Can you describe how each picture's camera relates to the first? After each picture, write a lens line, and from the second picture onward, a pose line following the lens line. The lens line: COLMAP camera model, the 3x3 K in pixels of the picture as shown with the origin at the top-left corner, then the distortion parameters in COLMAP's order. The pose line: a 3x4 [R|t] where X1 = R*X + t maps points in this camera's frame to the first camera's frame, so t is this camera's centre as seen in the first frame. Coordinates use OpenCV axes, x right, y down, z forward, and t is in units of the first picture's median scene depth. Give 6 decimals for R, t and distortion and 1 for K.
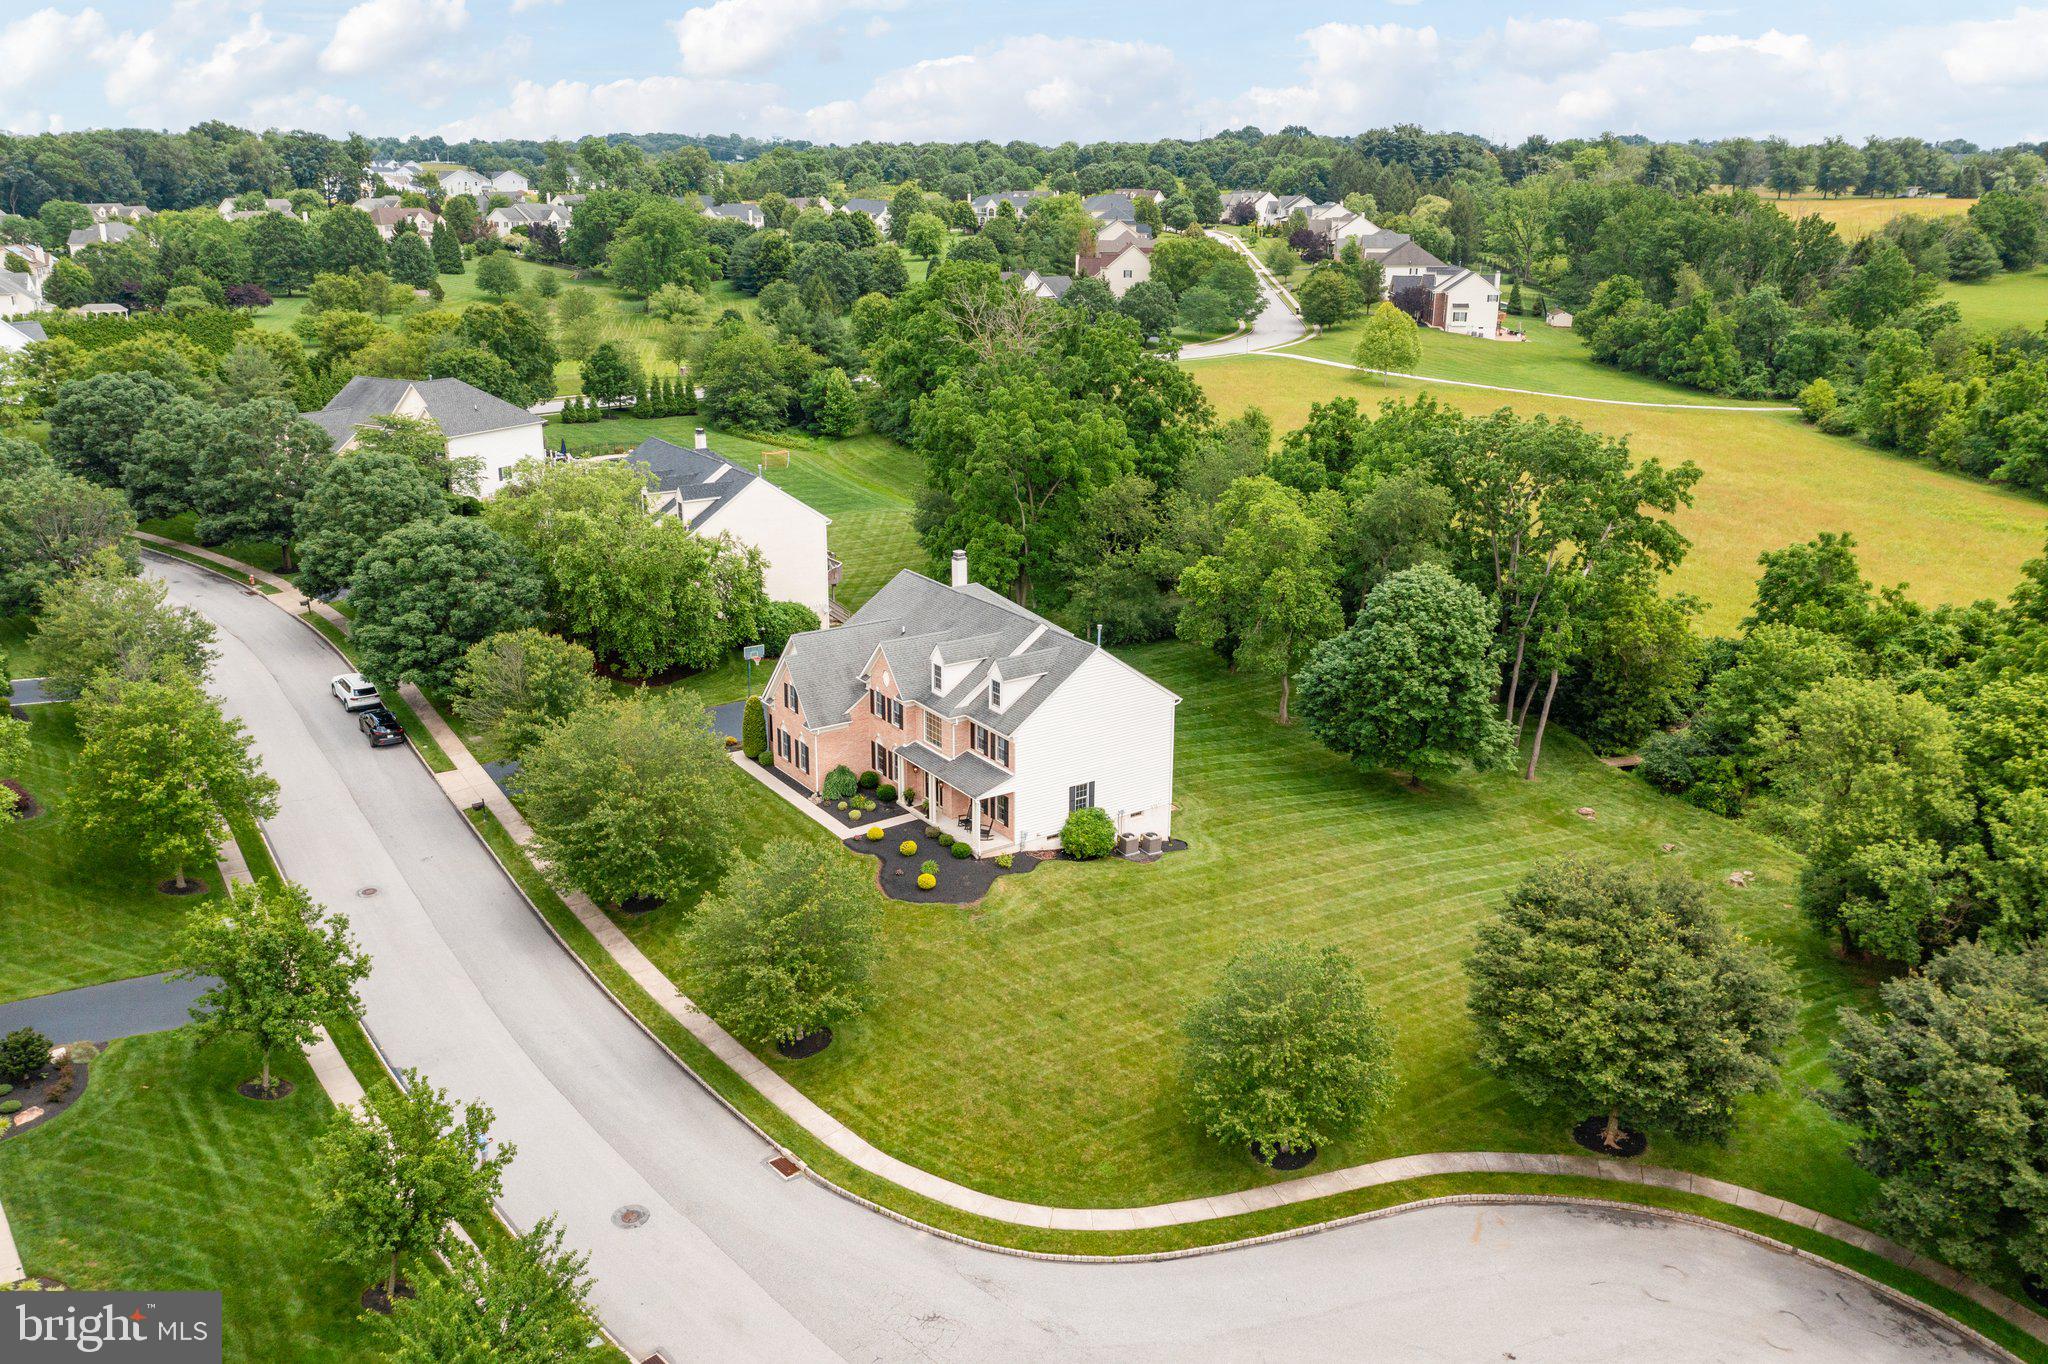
lens RADIAL K [[1615.3, 0, 1024.0], [0, 1615.3, 682.0], [0, 0, 1]] dist [-0.009948, 0.006470]
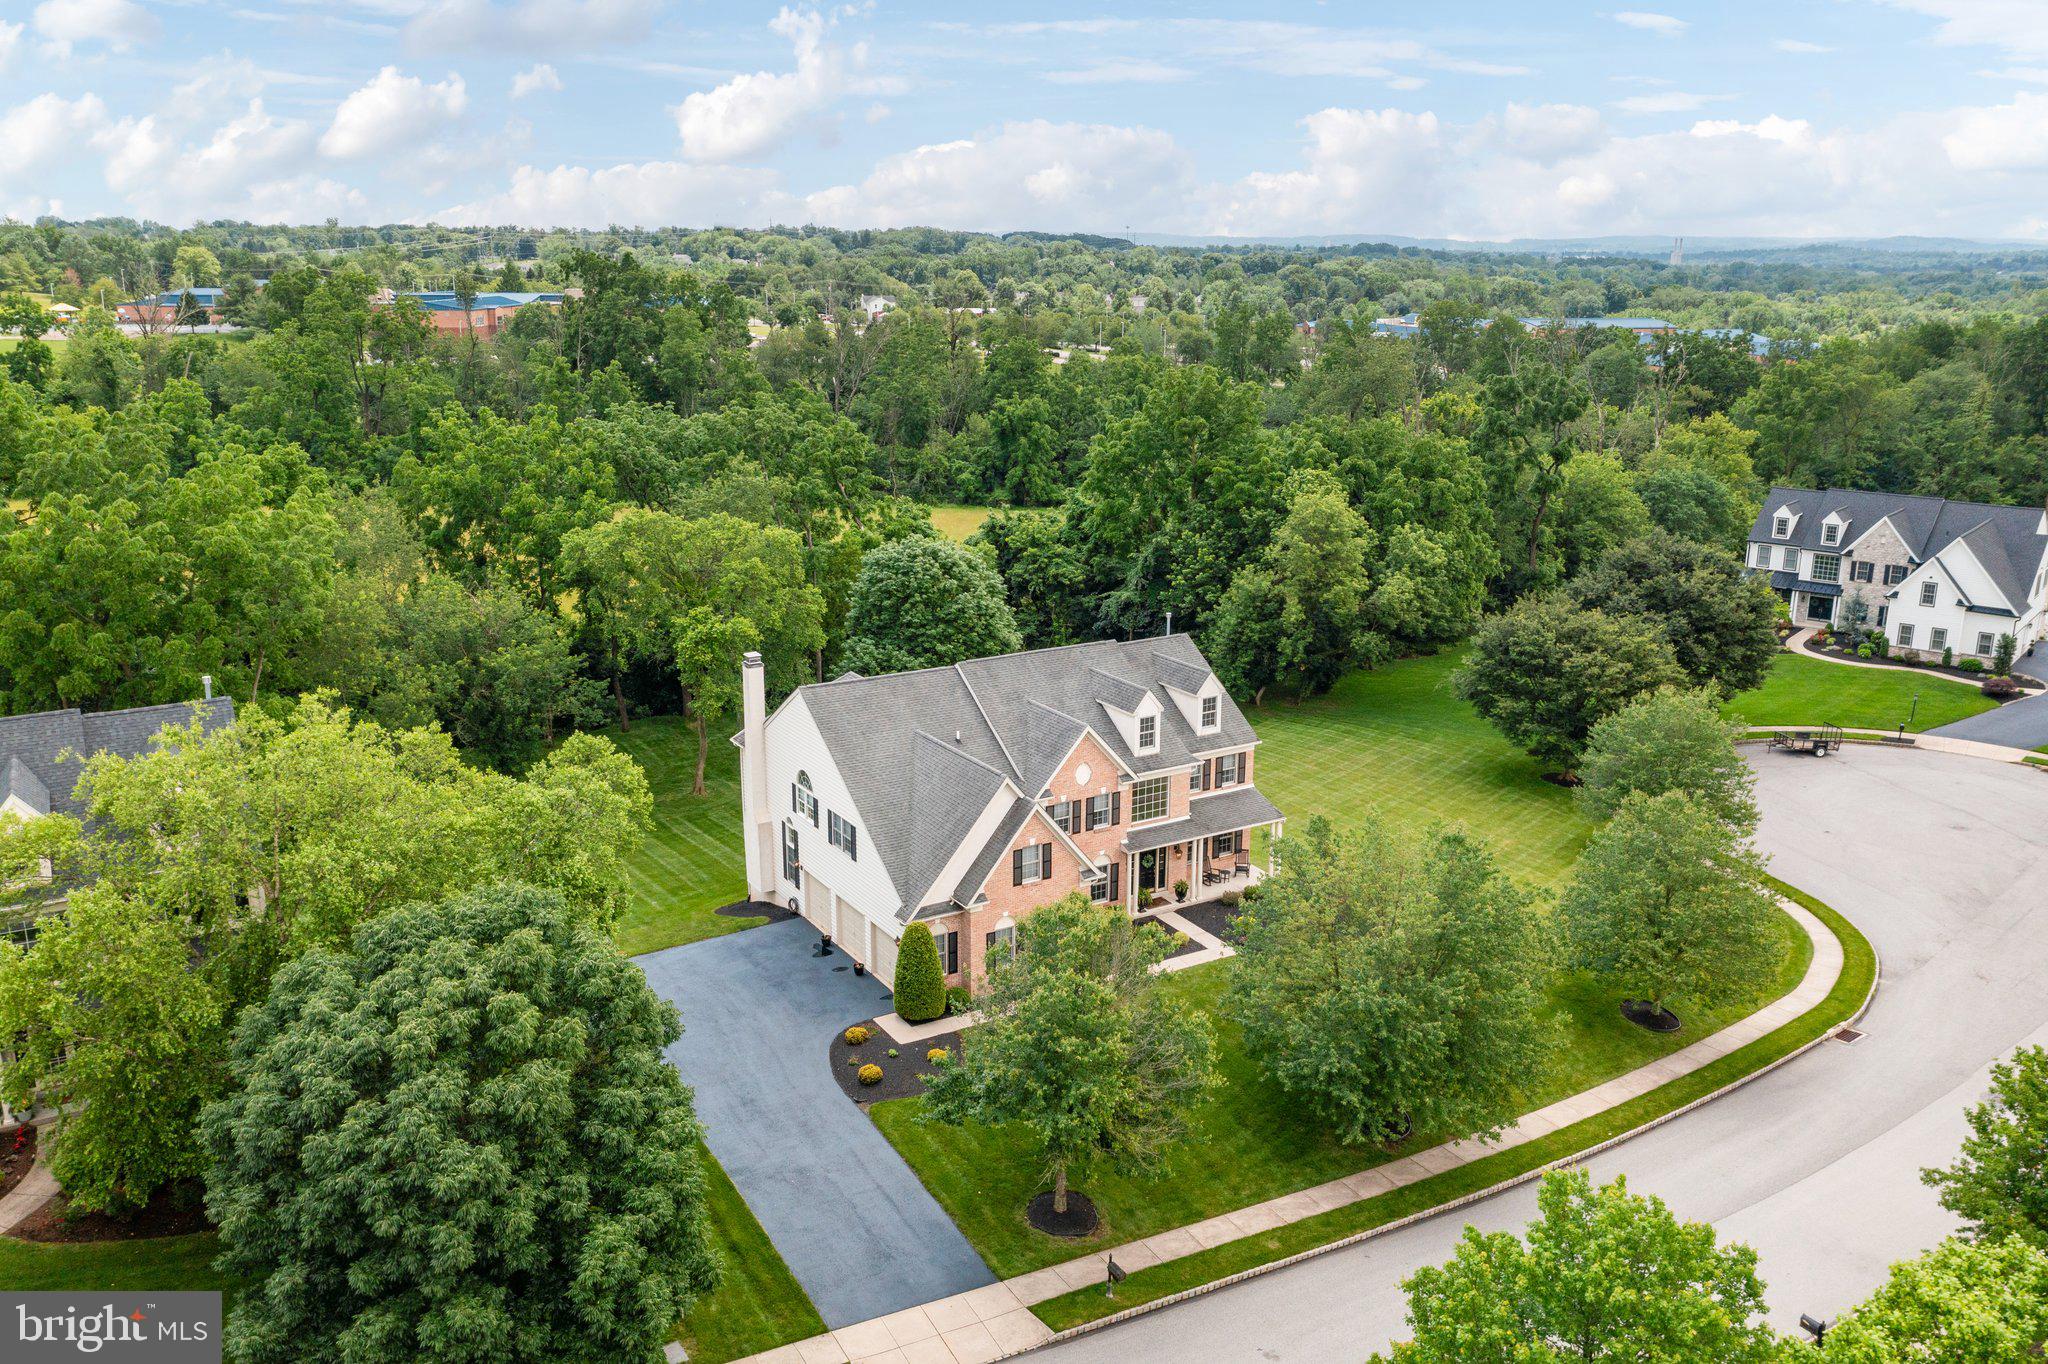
lens RADIAL K [[1615.3, 0, 1024.0], [0, 1615.3, 682.0], [0, 0, 1]] dist [-0.009948, 0.006470]
pose [[0.050771, -0.264349, 0.963090, -0.769847], [0.303039, 0.922946, 0.237355, -0.219598], [-0.951625, 0.279803, 0.126968, 0.903430]]
